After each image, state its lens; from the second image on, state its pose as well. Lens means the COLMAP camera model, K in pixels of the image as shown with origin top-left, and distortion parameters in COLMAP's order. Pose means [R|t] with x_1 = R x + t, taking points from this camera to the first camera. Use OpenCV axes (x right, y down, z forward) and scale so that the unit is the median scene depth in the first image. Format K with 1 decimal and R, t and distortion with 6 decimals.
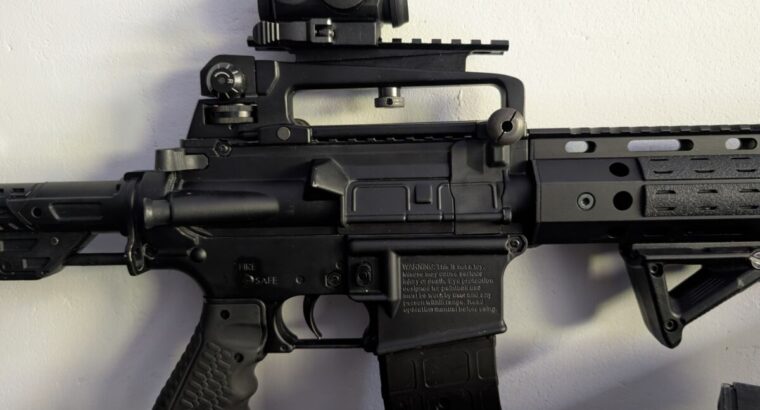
lens RADIAL K [[567.3, 0, 382.0], [0, 567.3, 200.8], [0, 0, 1]] dist [0.003034, -0.025192]
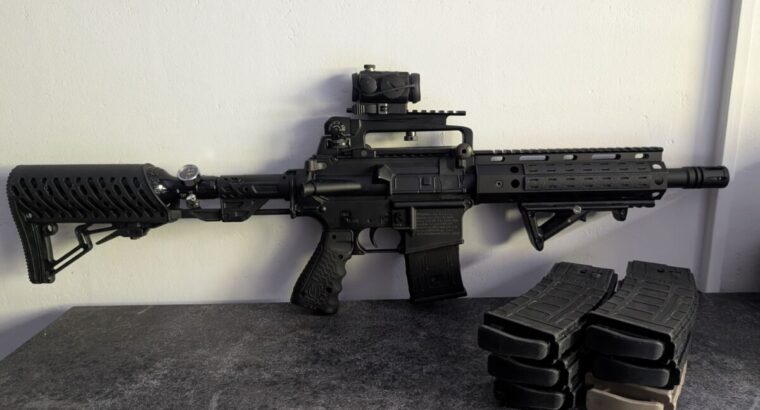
lens RADIAL K [[567.3, 0, 382.6], [0, 567.3, 213.3], [0, 0, 1]] dist [0.003034, -0.025192]
pose [[0.999019, -0.003586, 0.044145, -0.192977], [0.000811, 0.998030, 0.062728, -0.023955], [-0.044283, -0.062631, 0.997054, -1.175863]]
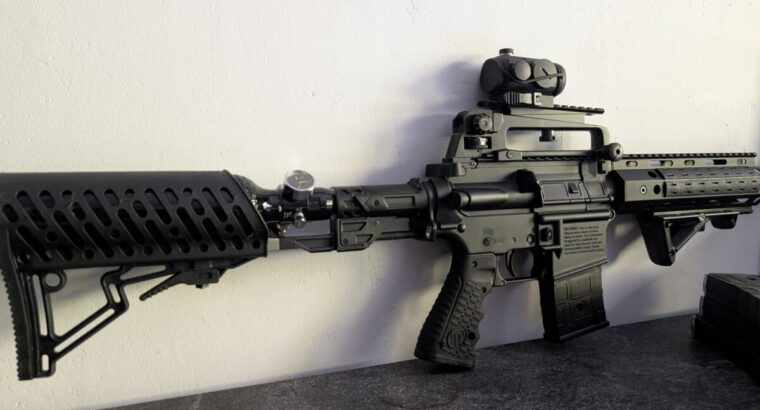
lens RADIAL K [[567.3, 0, 381.9], [0, 567.3, 205.1], [0, 0, 1]] dist [0.003034, -0.025192]
pose [[0.913943, -0.023885, 0.405140, -1.224344], [0.052349, 0.996865, -0.059323, 0.117567], [-0.402453, 0.075426, 0.912328, -0.418858]]
